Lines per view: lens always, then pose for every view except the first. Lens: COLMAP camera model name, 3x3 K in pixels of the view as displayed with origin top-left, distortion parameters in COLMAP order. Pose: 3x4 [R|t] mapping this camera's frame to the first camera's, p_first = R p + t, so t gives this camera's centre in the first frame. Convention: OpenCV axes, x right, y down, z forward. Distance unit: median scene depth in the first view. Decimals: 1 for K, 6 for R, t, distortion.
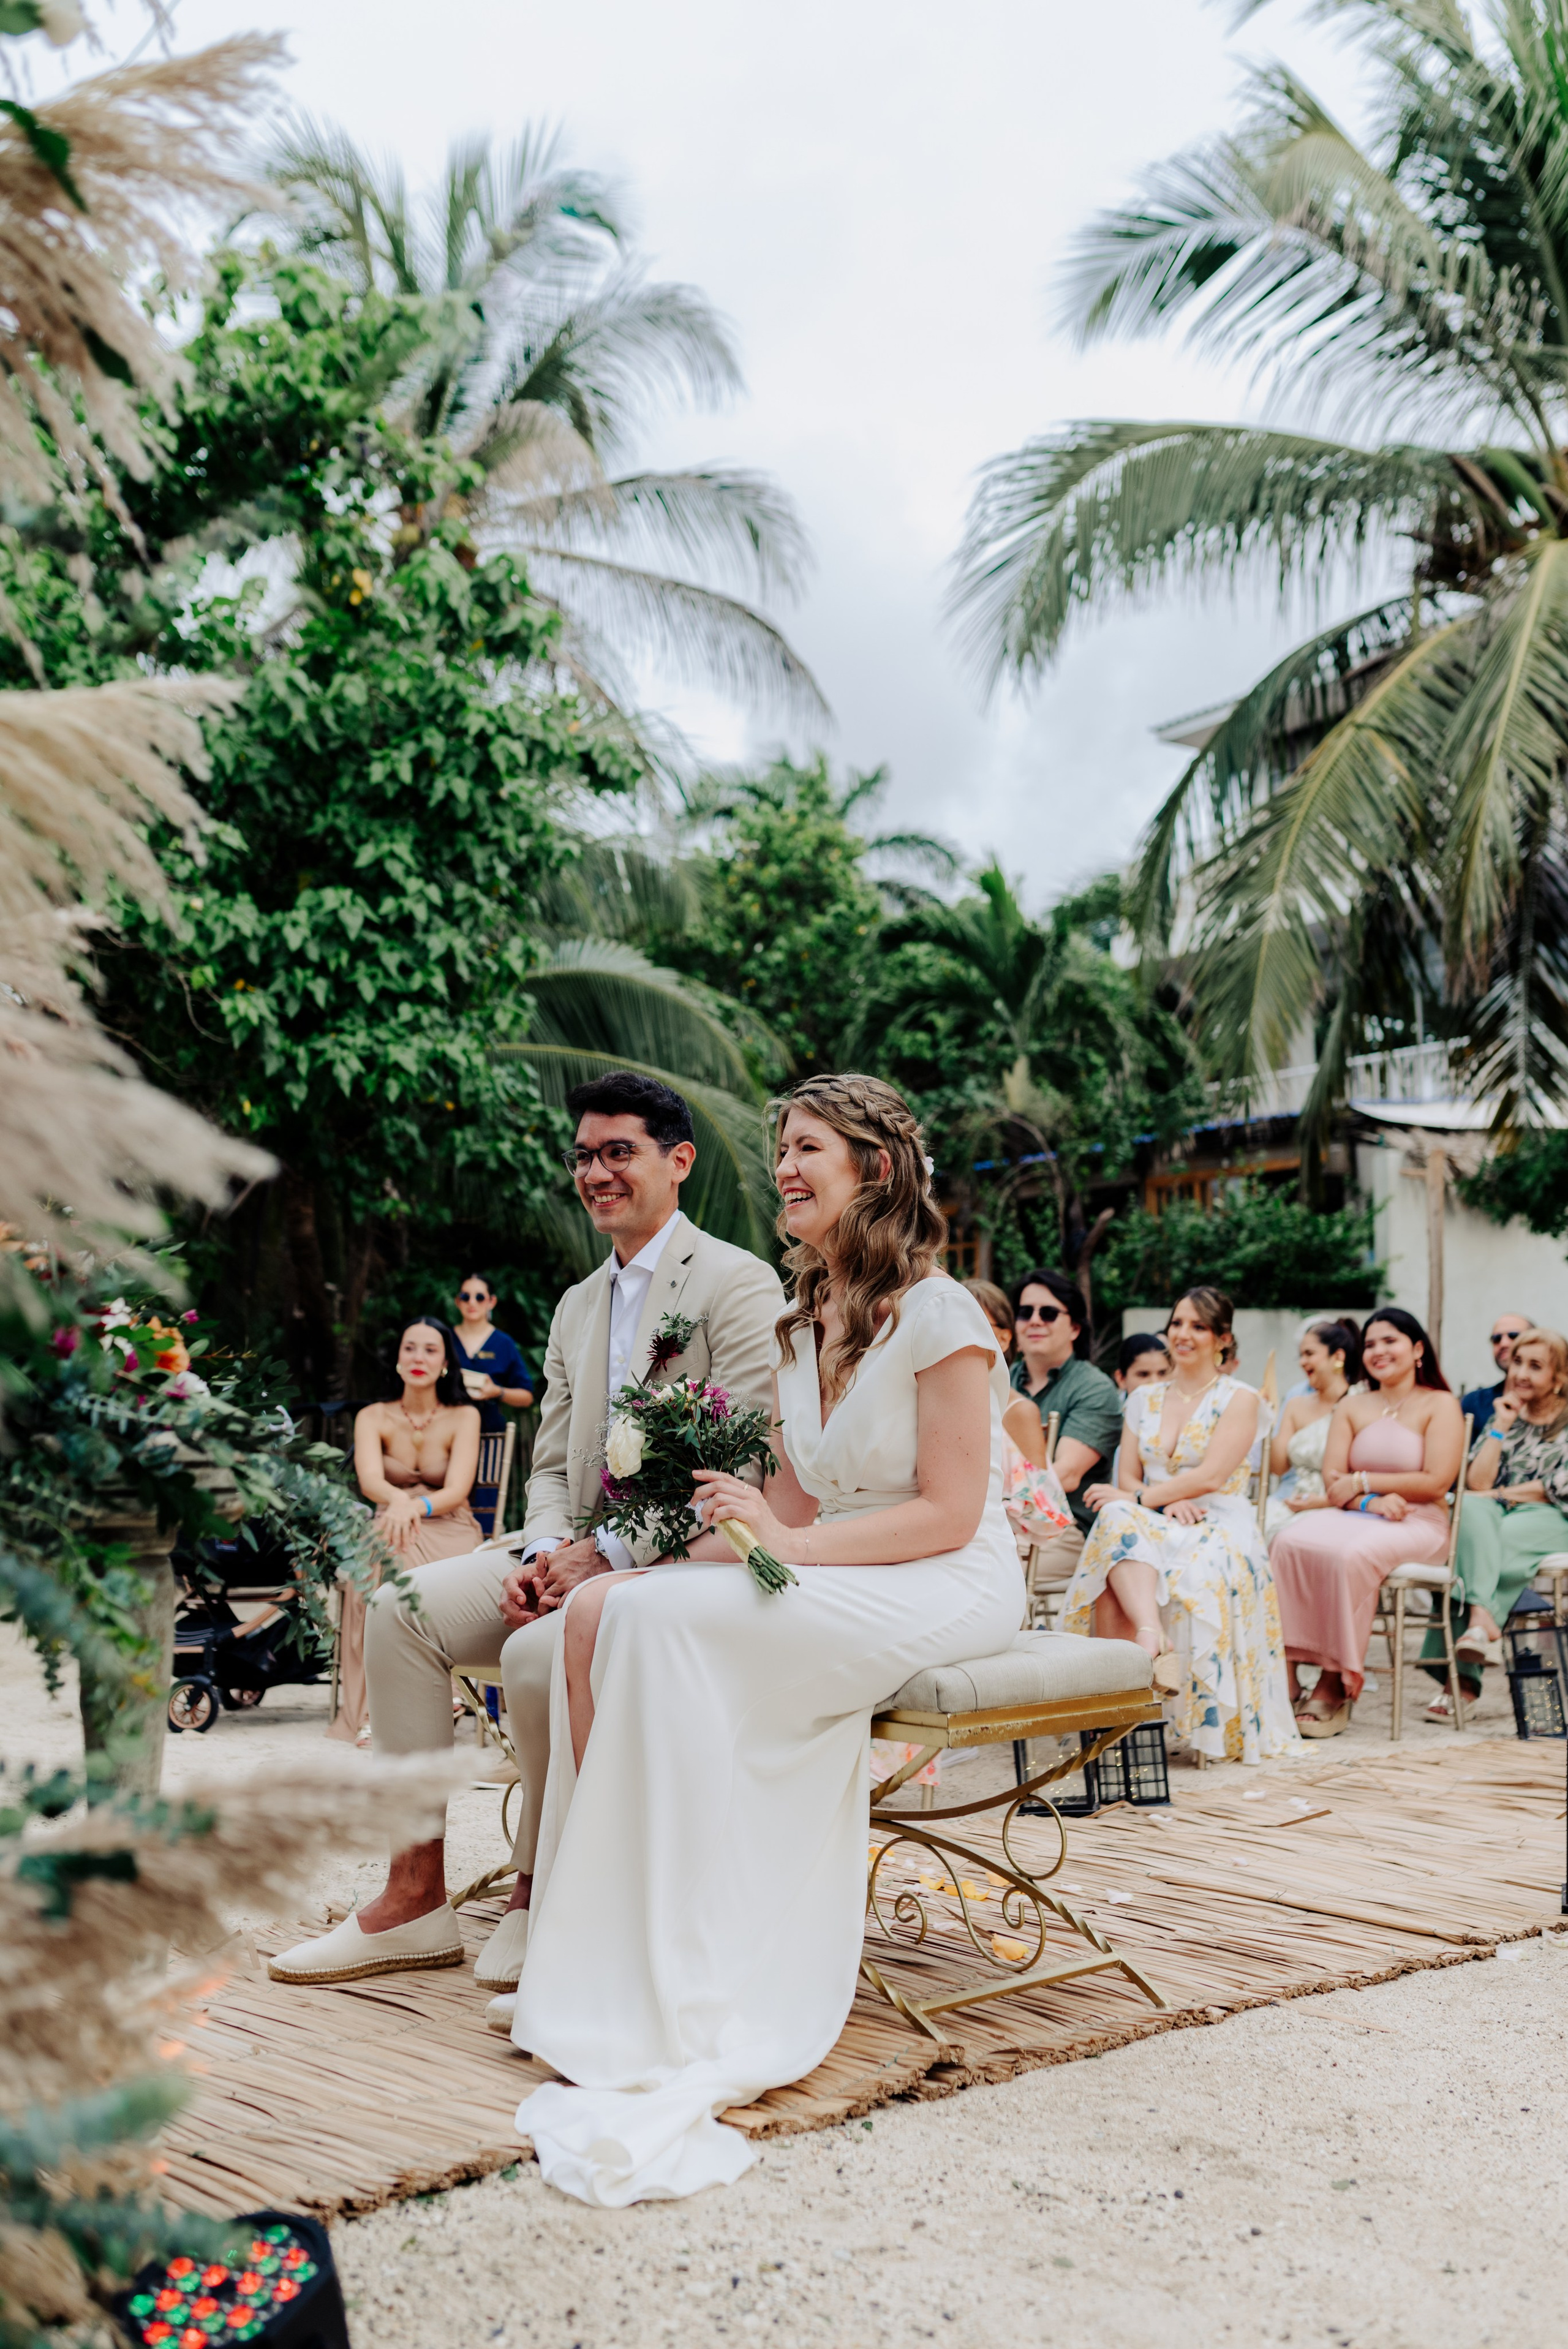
lens RADIAL K [[2333.8, 0, 888.8], [0, 2333.8, 1173.7], [0, 0, 1]] dist [0.005328, 0.261586]
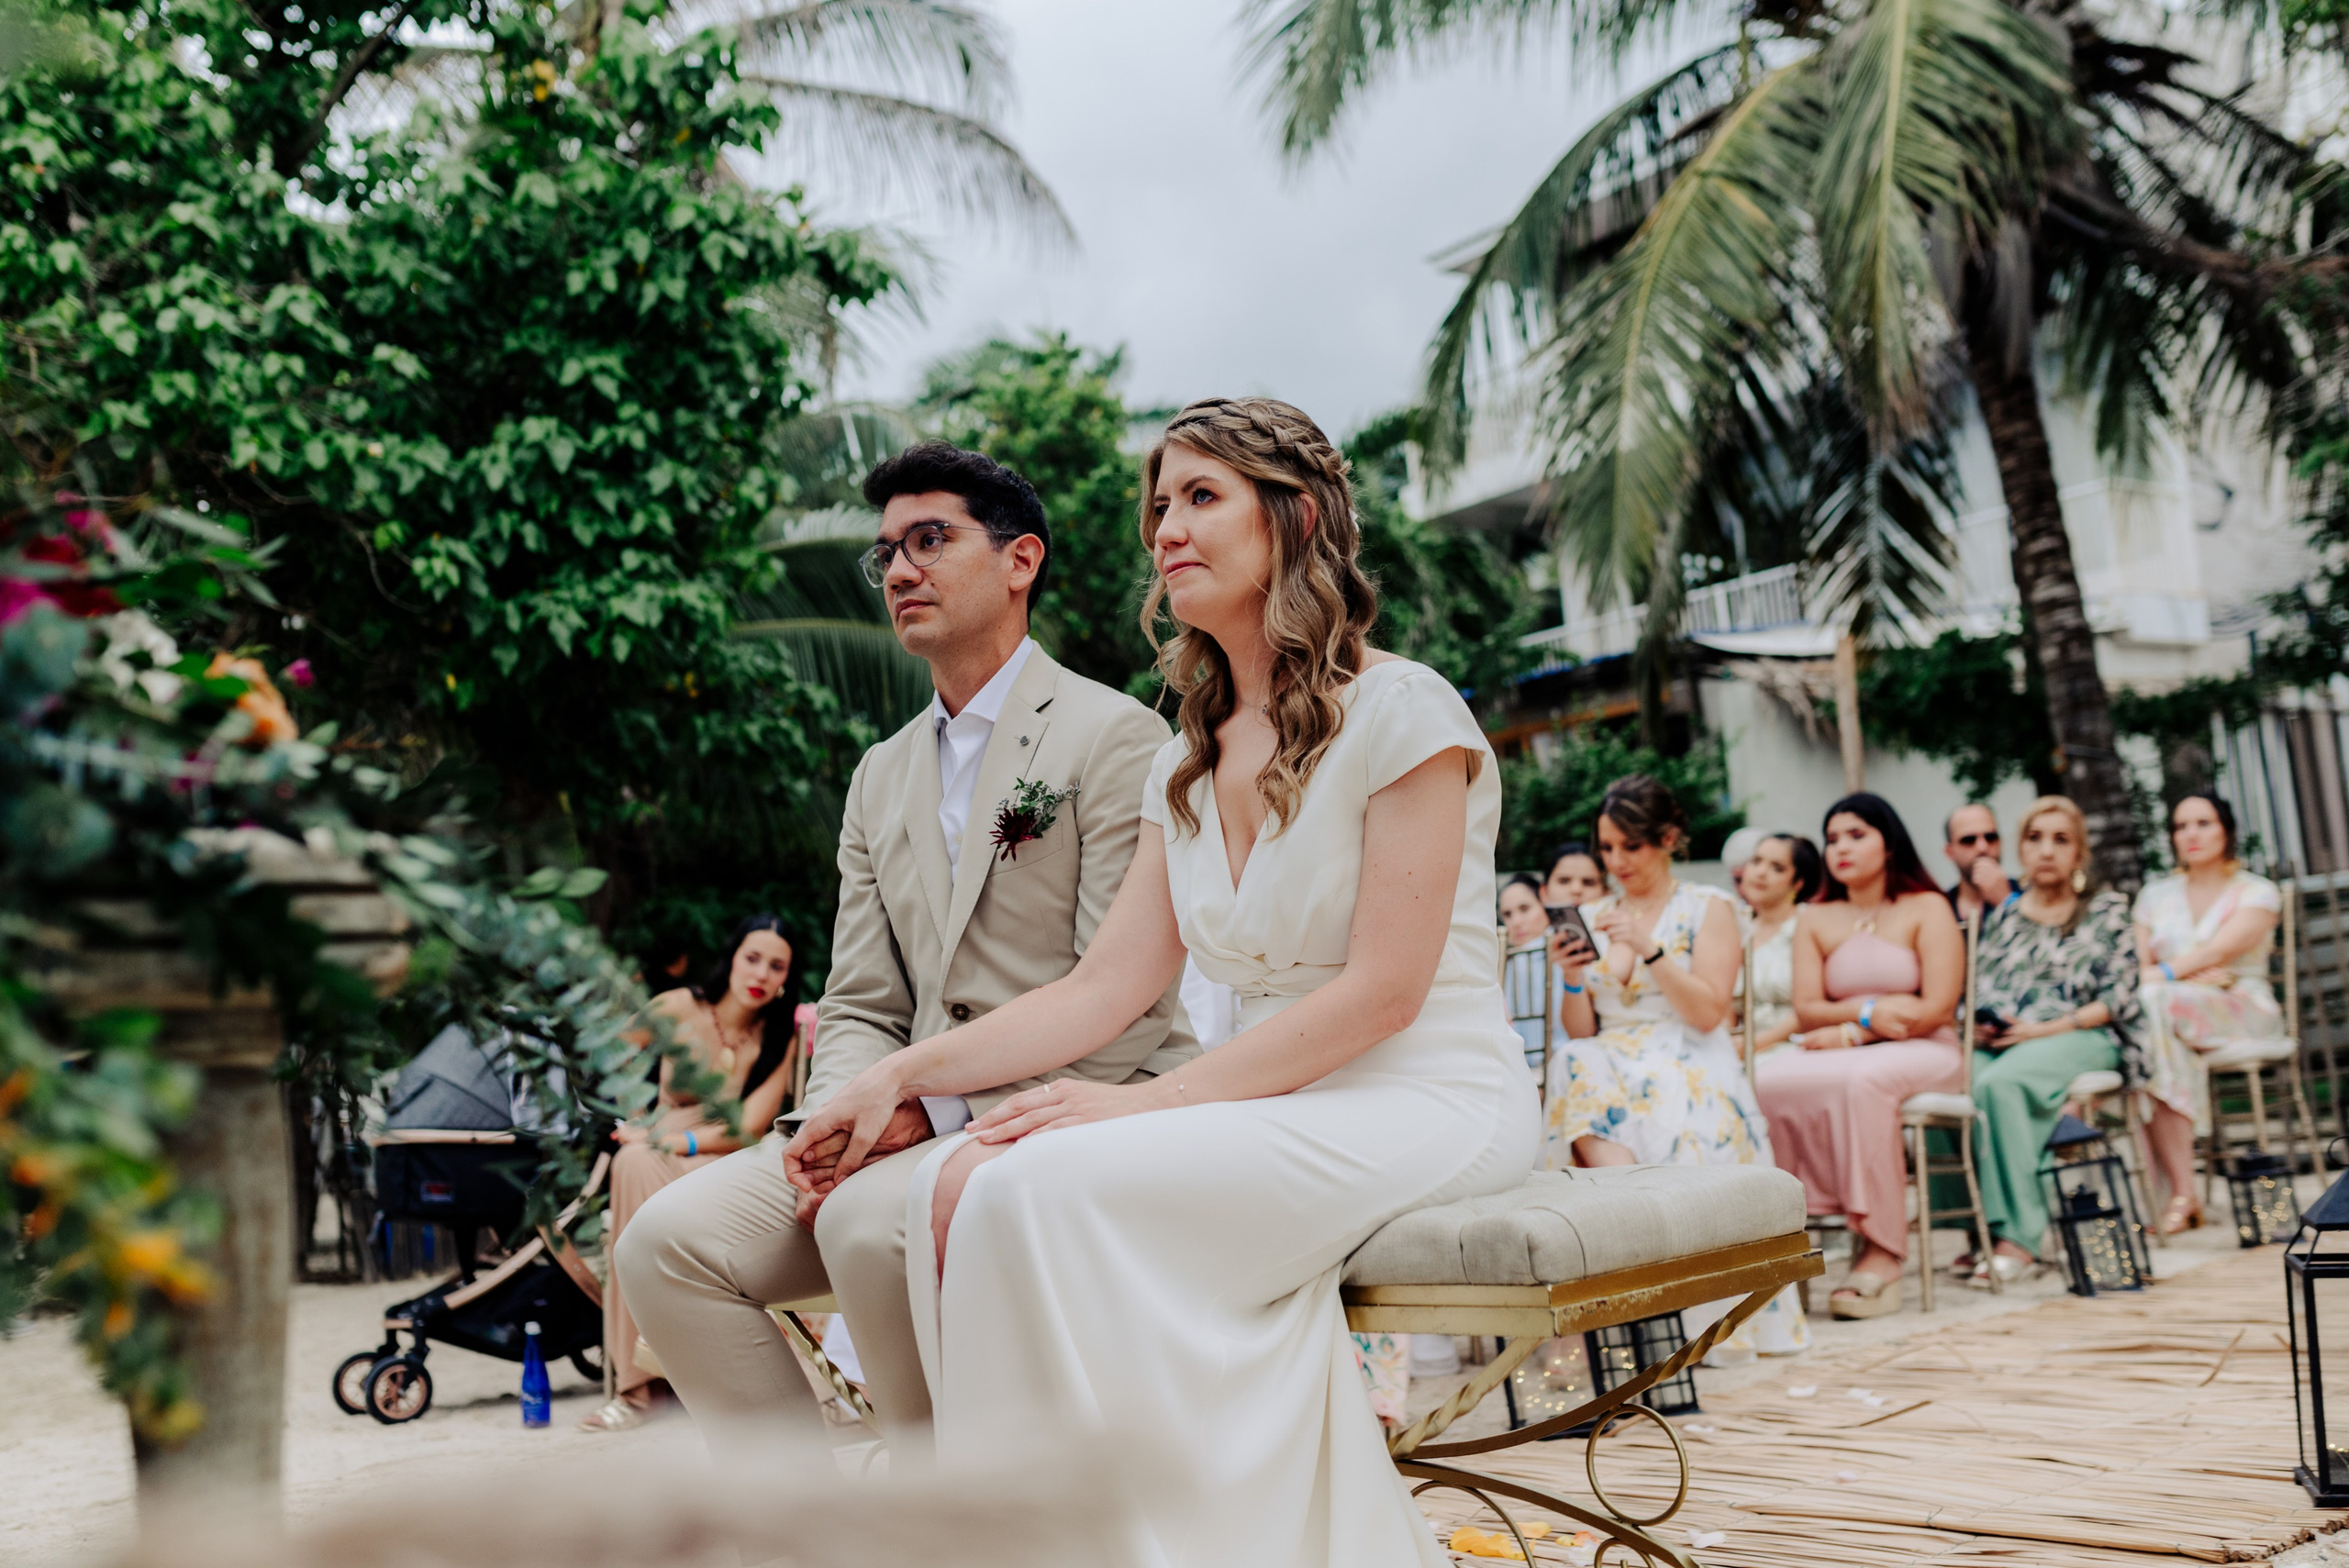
lens RADIAL K [[2346.5, 0, 1158.9], [0, 2346.5, 795.4], [0, 0, 1]] dist [0.001984, -0.000280]
pose [[0.996850, -0.078830, 0.008759, -0.029972], [0.078934, 0.996804, -0.012261, 0.041144], [-0.007765, 0.012914, 0.999886, 0.148584]]
